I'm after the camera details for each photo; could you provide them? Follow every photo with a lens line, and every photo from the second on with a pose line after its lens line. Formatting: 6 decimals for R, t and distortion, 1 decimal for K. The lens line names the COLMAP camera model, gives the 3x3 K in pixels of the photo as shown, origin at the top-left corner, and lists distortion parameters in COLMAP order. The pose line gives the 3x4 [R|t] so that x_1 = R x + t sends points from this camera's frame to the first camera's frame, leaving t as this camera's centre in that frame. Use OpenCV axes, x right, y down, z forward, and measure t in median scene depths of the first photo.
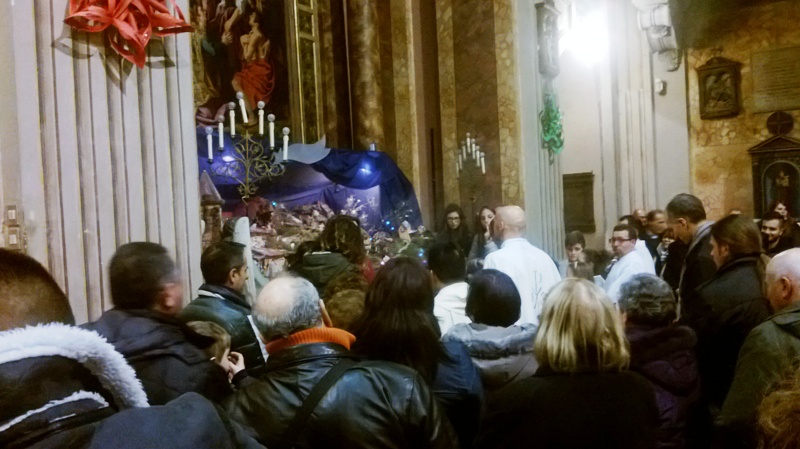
lens RADIAL K [[662.0, 0, 400.0], [0, 662.0, 224.5], [0, 0, 1]] dist [0.125726, -0.360561]
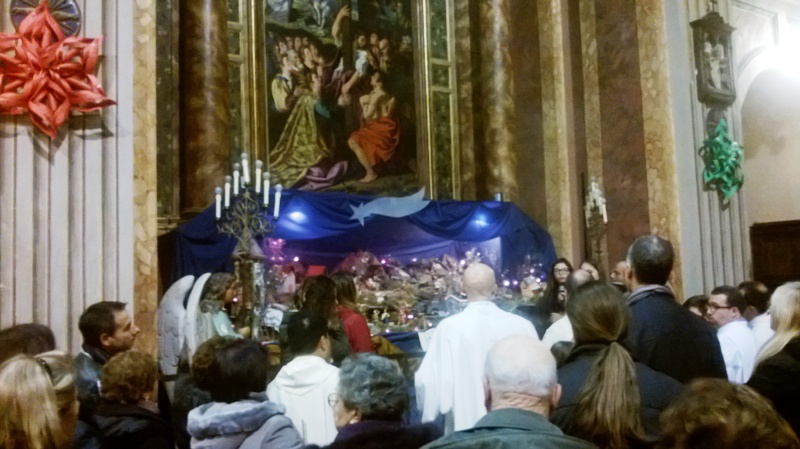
lens RADIAL K [[662.0, 0, 400.0], [0, 662.0, 224.5], [0, 0, 1]] dist [0.125726, -0.360561]
pose [[0.899586, -0.019707, -0.436299, 0.240475], [-0.013116, 0.997312, -0.072091, -0.008014], [0.436547, 0.070575, 0.896909, 0.098631]]
